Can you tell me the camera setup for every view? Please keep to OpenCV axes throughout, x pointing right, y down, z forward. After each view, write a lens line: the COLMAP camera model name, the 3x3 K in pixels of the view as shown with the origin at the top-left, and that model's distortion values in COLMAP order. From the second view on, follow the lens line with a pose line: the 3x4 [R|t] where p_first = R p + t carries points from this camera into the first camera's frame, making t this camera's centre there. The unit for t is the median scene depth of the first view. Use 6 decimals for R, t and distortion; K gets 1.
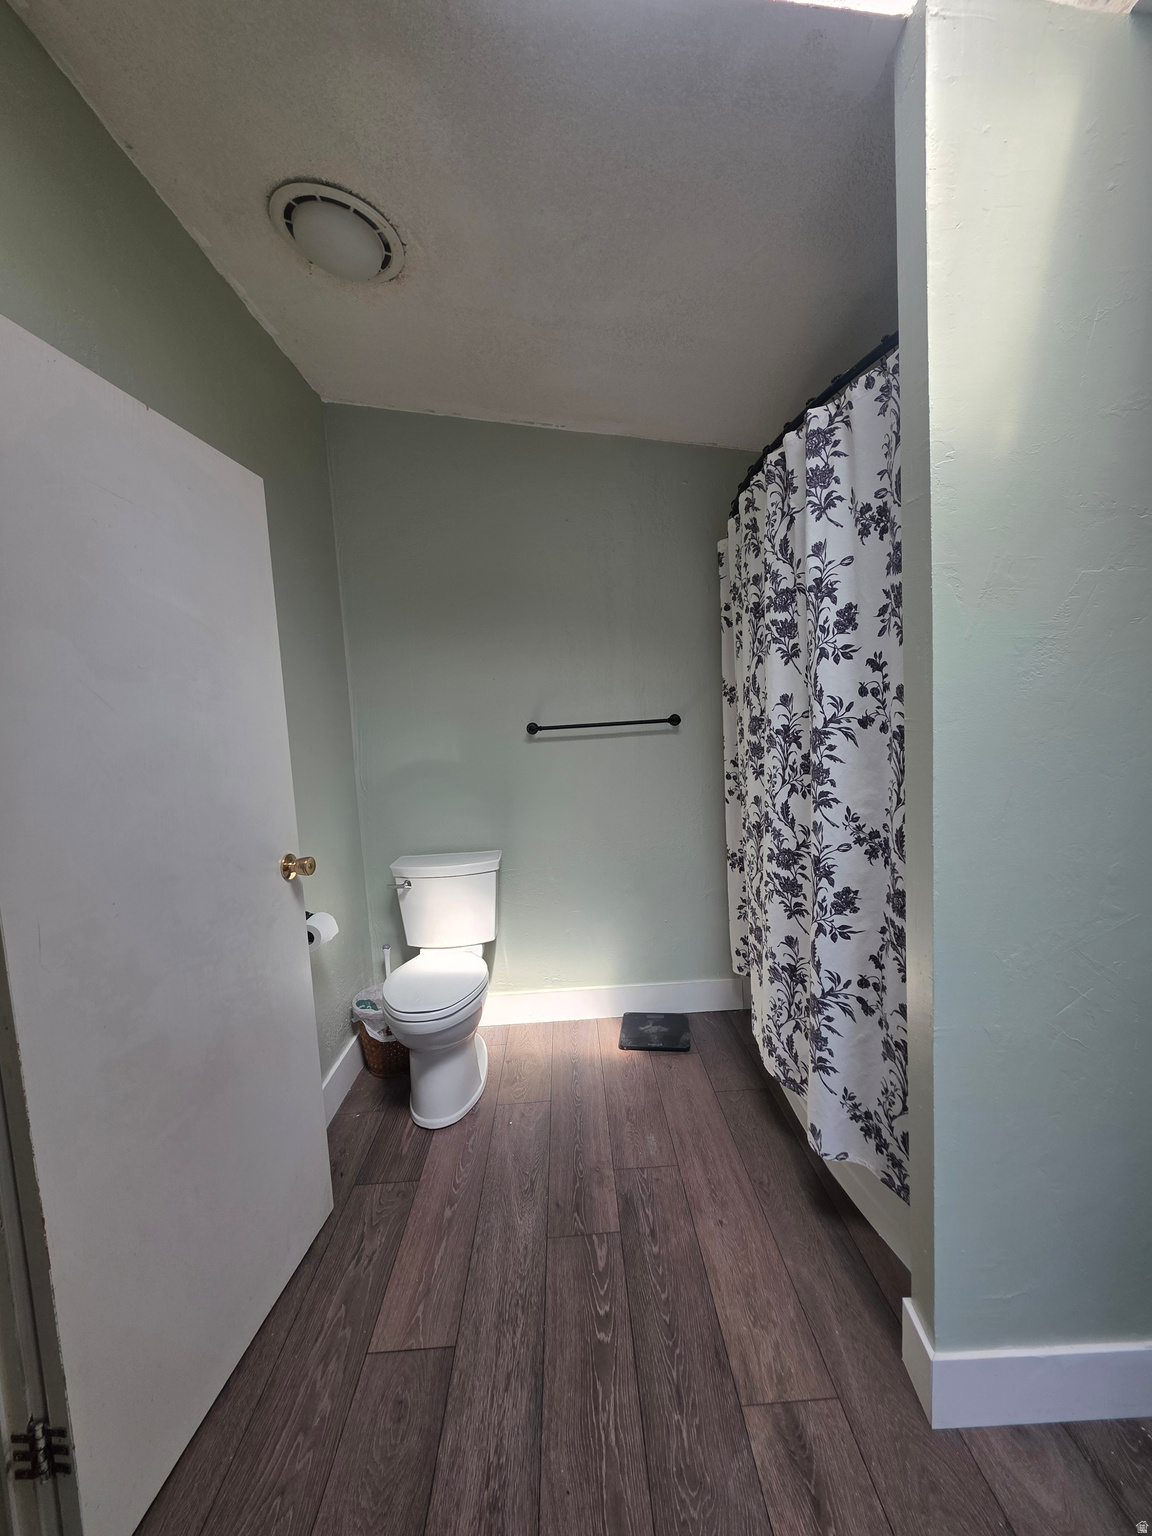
lens RADIAL K [[595.3, 0, 576.0], [0, 595.3, 768.0], [0, 0, 1]] dist [0.000117, 0.000366]
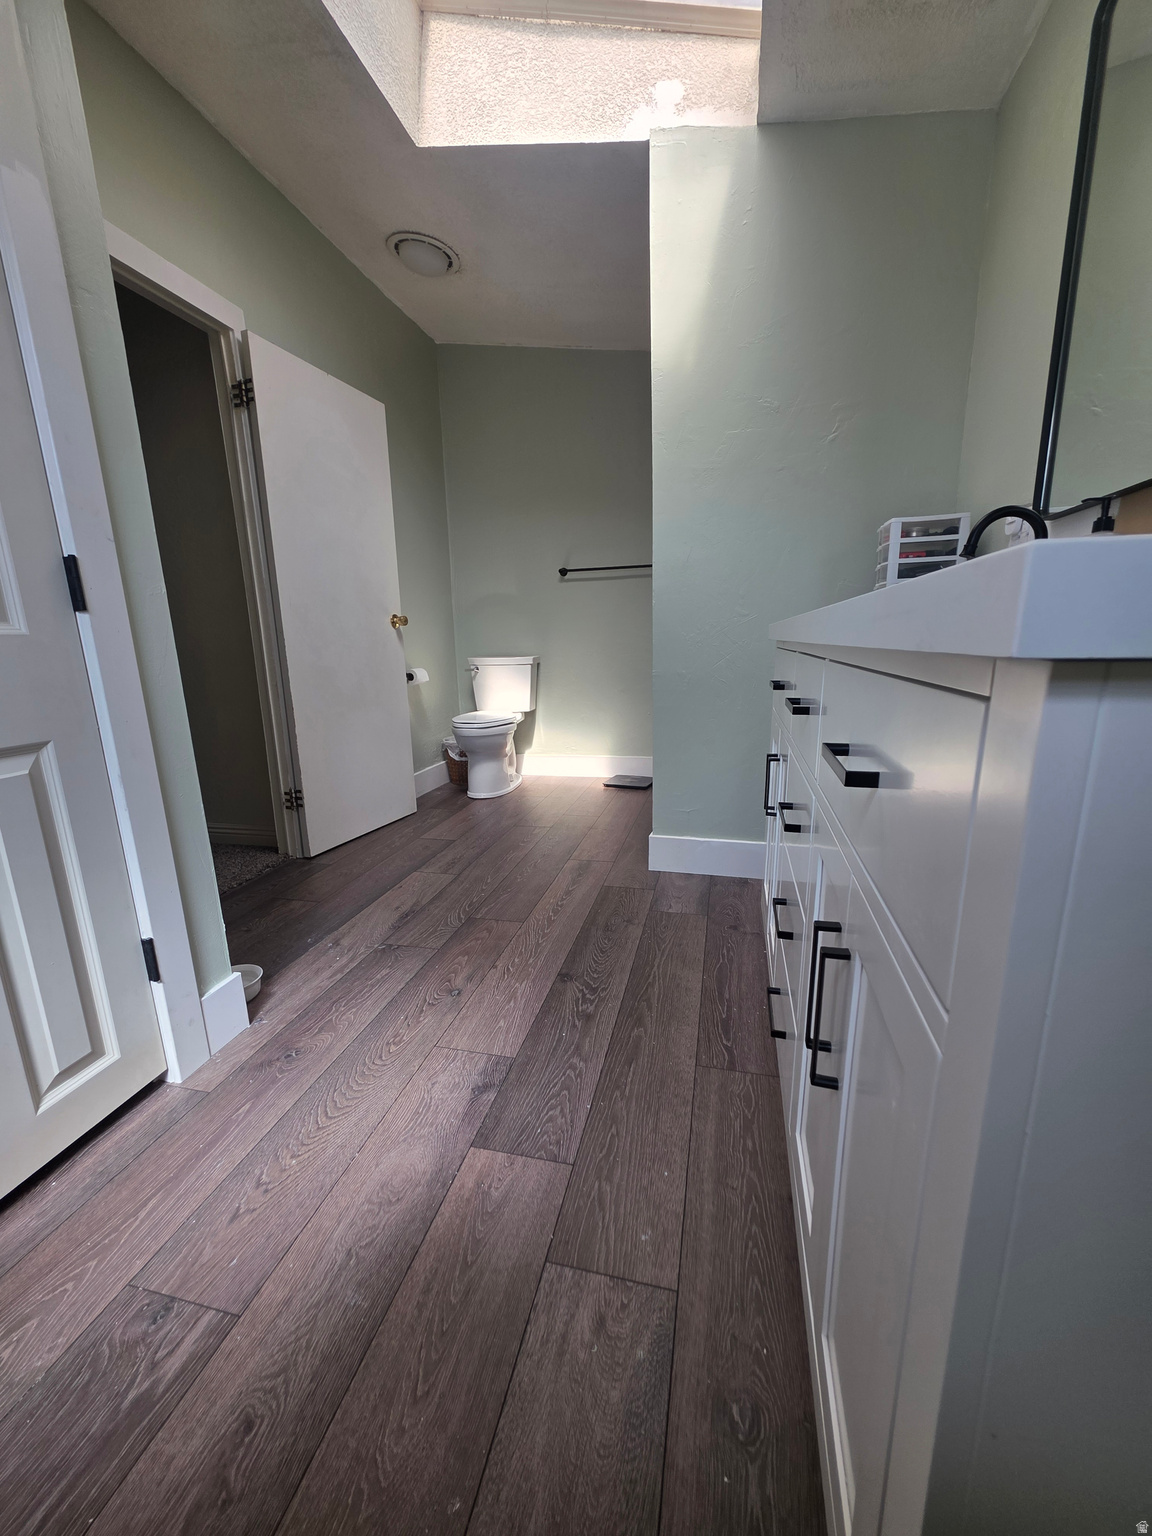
lens RADIAL K [[595.3, 0, 576.0], [0, 595.3, 768.0], [0, 0, 1]] dist [0.000117, 0.000366]
pose [[0.963625, 0.088152, -0.252302, 0.611856], [-0.054006, 0.988789, 0.139209, 0.340353], [0.261745, -0.120519, 0.957583, -0.750123]]
